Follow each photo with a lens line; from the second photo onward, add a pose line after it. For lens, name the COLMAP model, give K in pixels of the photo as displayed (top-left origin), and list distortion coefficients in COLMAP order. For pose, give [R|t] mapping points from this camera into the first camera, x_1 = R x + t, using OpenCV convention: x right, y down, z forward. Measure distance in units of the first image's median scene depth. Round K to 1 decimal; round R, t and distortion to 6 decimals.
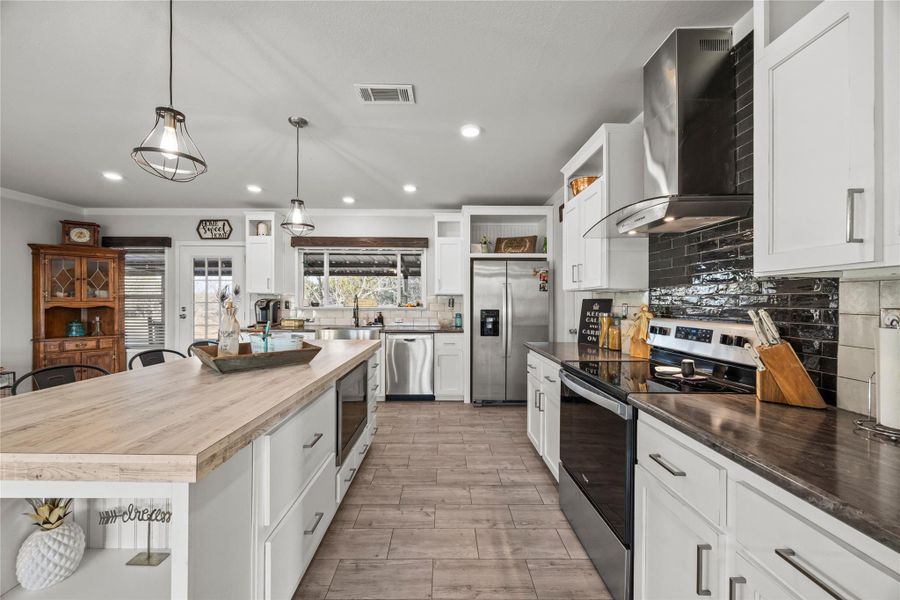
lens RADIAL K [[343.2, 0, 446.4], [0, 343.2, 299.5], [0, 0, 1]] dist [-0.003026, 0.000236]
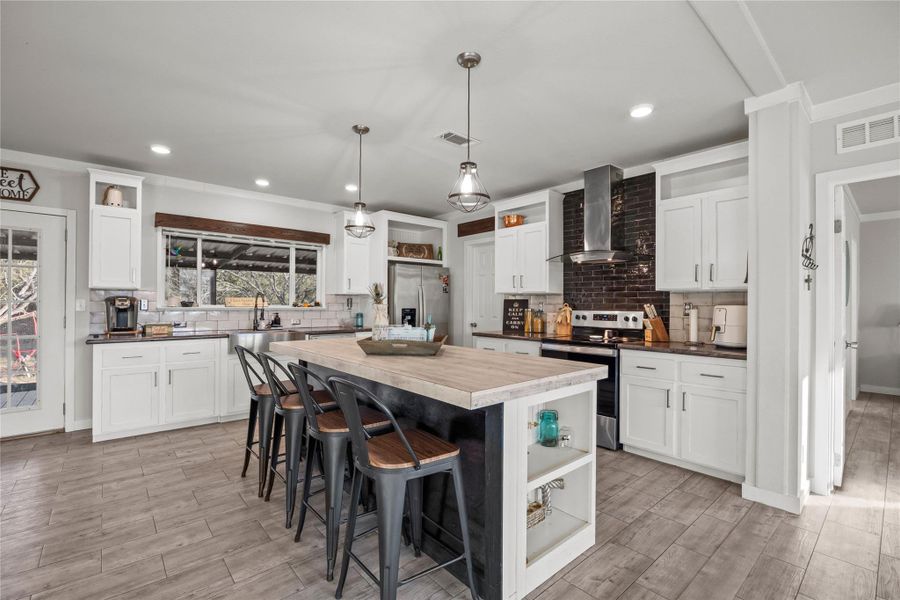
lens RADIAL K [[401.9, 0, 444.7], [0, 401.9, 302.1], [0, 0, 1]] dist [-0.013479, 0.000980]
pose [[0.764629, 0.002039, 0.644468, -0.598930], [-0.004809, 0.999985, 0.002542, 0.004673], [-0.644453, -0.005043, 0.764627, -0.063734]]
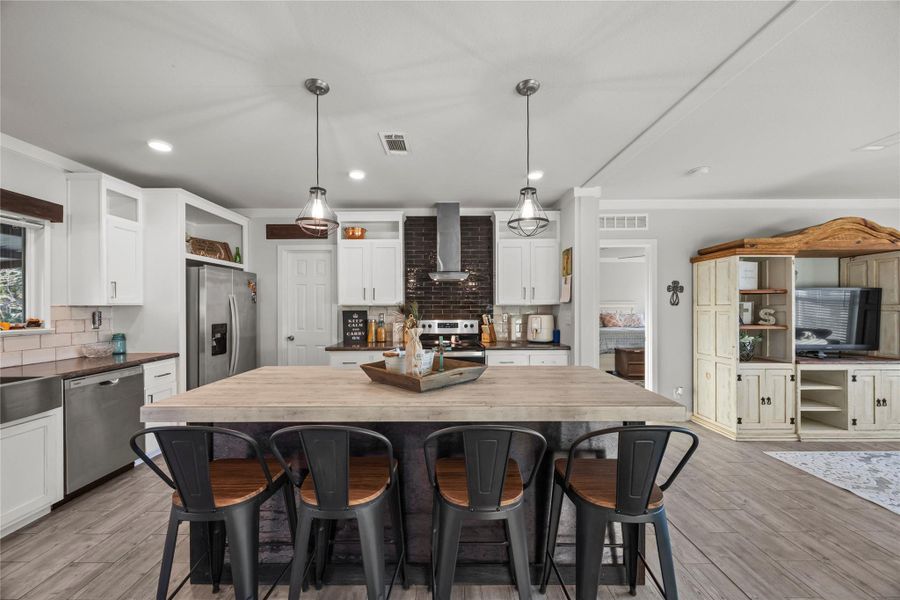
lens RADIAL K [[343.2, 0, 447.5], [0, 343.2, 308.0], [0, 0, 1]] dist [-0.003026, 0.000236]
pose [[0.008361, -0.008010, 0.999933, -0.699529], [-0.000970, 0.999967, 0.008018, -0.017337], [-0.999965, -0.001037, 0.008353, 0.407368]]
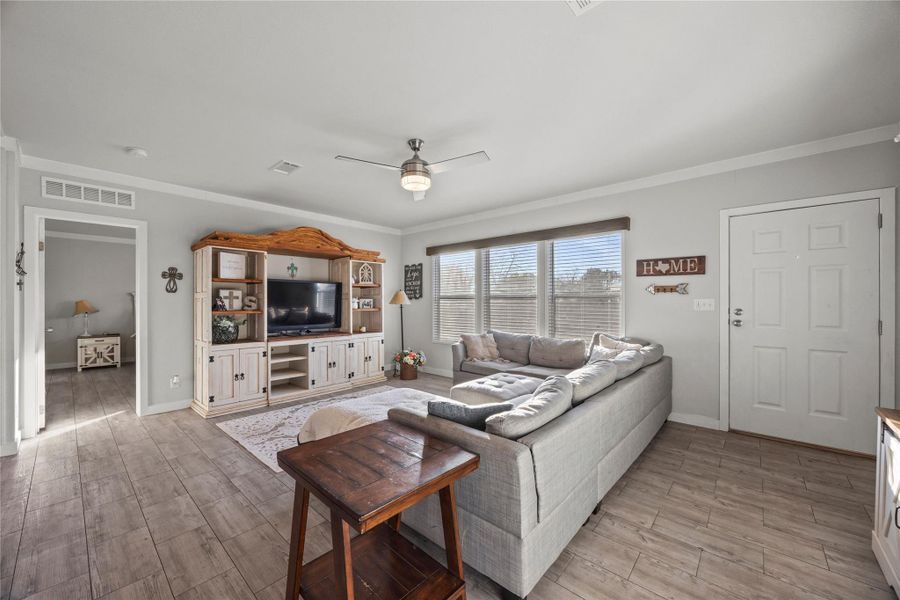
lens RADIAL K [[343.2, 0, 446.1], [0, 343.2, 302.6], [0, 0, 1]] dist [-0.003026, 0.000236]
pose [[-0.736991, -0.002876, 0.675896, -0.912486], [-0.003662, 0.999993, 0.000262, 0.006644], [-0.675892, -0.002282, -0.736997, -0.033768]]
